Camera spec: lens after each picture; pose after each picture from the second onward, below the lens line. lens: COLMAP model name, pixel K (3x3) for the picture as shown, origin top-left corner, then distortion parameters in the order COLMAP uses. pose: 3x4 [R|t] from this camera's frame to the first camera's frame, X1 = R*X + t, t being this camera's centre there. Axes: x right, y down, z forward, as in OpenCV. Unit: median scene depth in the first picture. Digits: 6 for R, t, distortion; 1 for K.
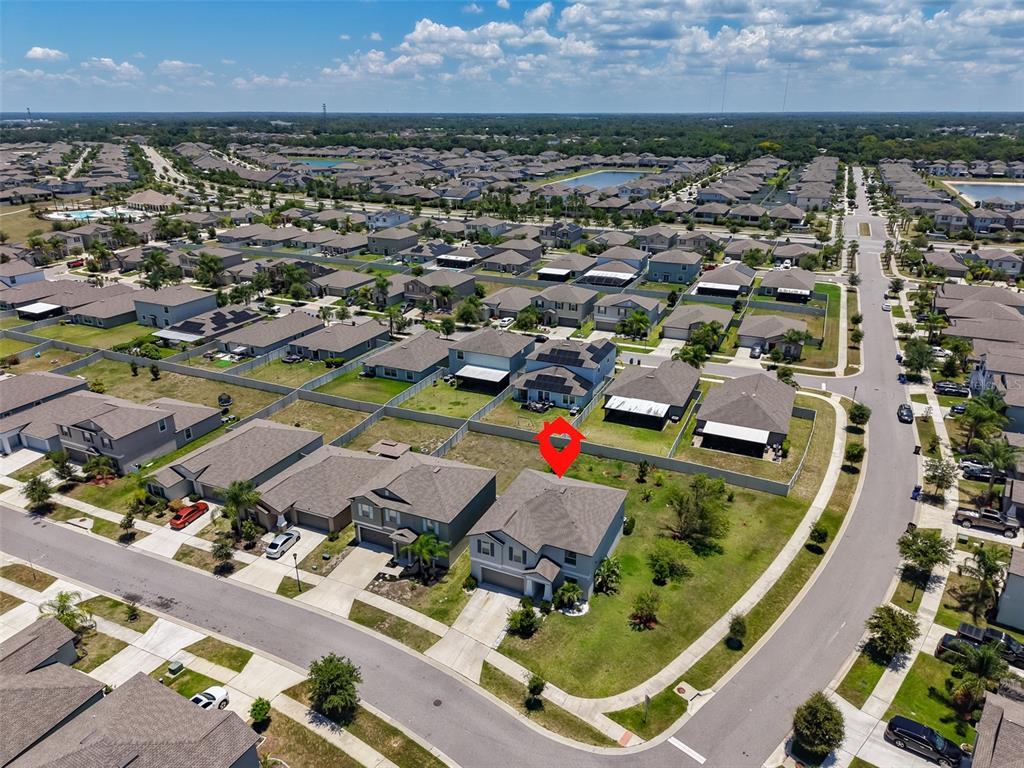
lens RADIAL K [[684.4, 0, 512.0], [0, 684.4, 384.0], [0, 0, 1]] dist [0.031426, -0.026473]
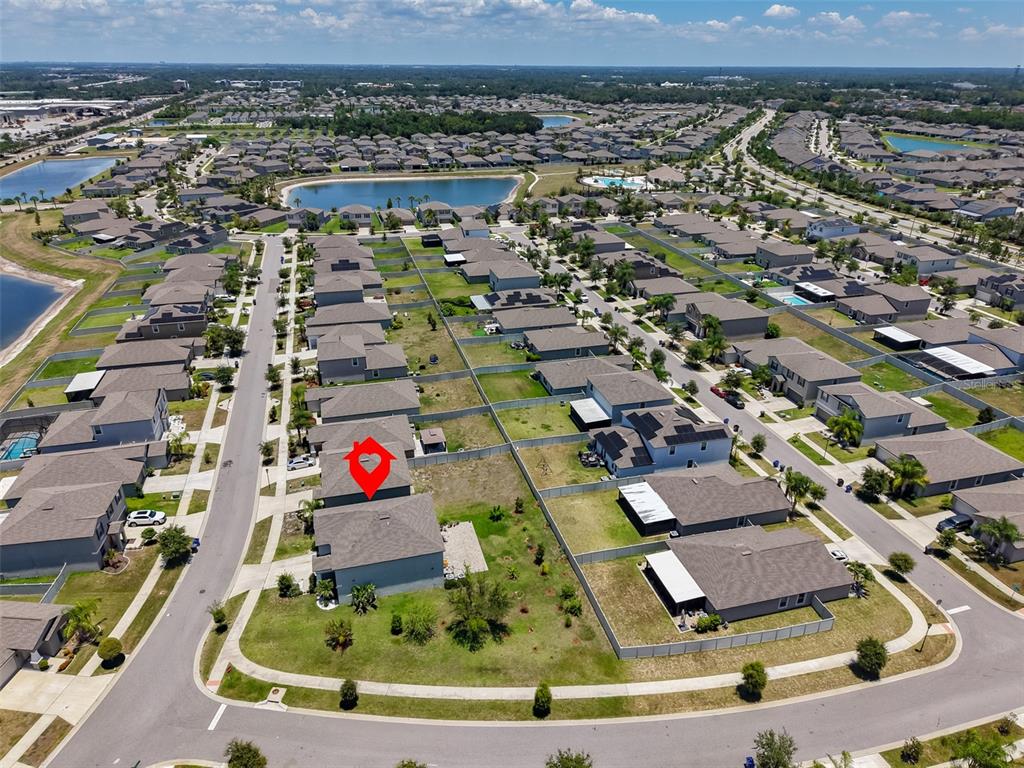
lens RADIAL K [[684.4, 0, 512.0], [0, 684.4, 384.0], [0, 0, 1]] dist [0.031426, -0.026473]
pose [[0.636219, 0.330479, -0.697143, 0.668414], [-0.291175, 0.939640, 0.179705, -0.232719], [0.714452, 0.088659, 0.694044, 0.224147]]
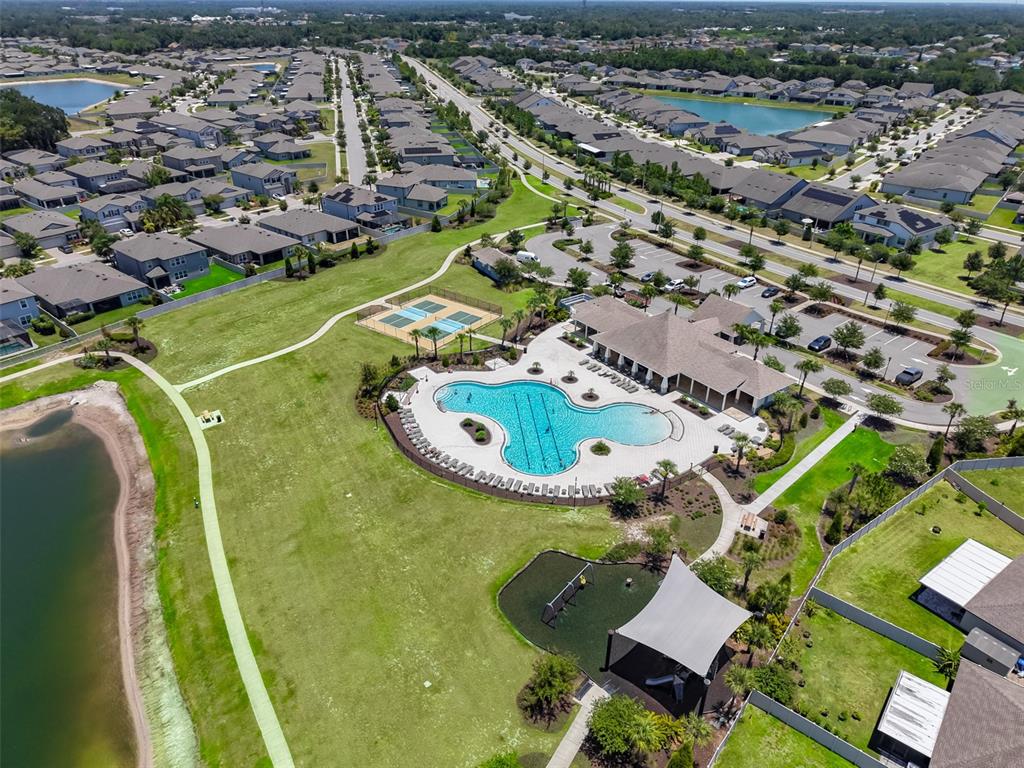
lens RADIAL K [[684.4, 0, 512.0], [0, 684.4, 384.0], [0, 0, 1]] dist [0.031426, -0.026473]
pose [[0.965656, 0.133701, -0.222783, -1.618423], [-0.103111, 0.984229, 0.143741, -0.897488], [0.238488, -0.115833, 0.964213, 2.035040]]
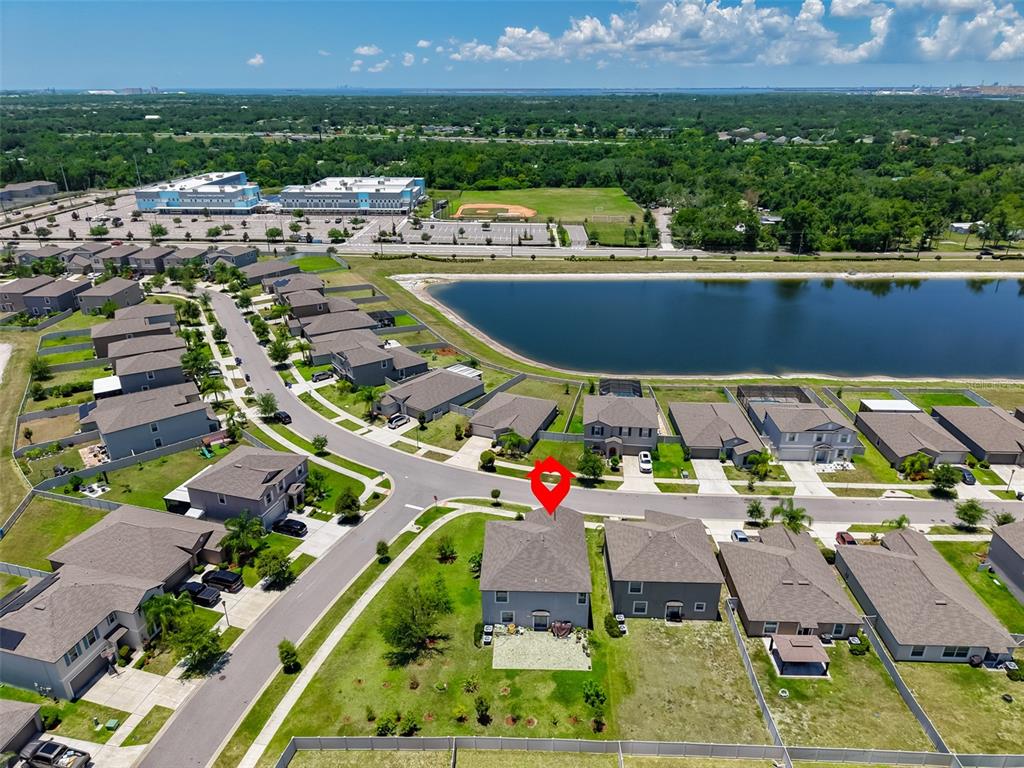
lens RADIAL K [[684.4, 0, 512.0], [0, 684.4, 384.0], [0, 0, 1]] dist [0.031426, -0.026473]
pose [[-0.924555, 0.154506, -0.348318, 0.317259], [-0.137755, 0.716754, 0.683584, -0.556305], [0.355276, 0.679994, -0.641395, 1.077623]]
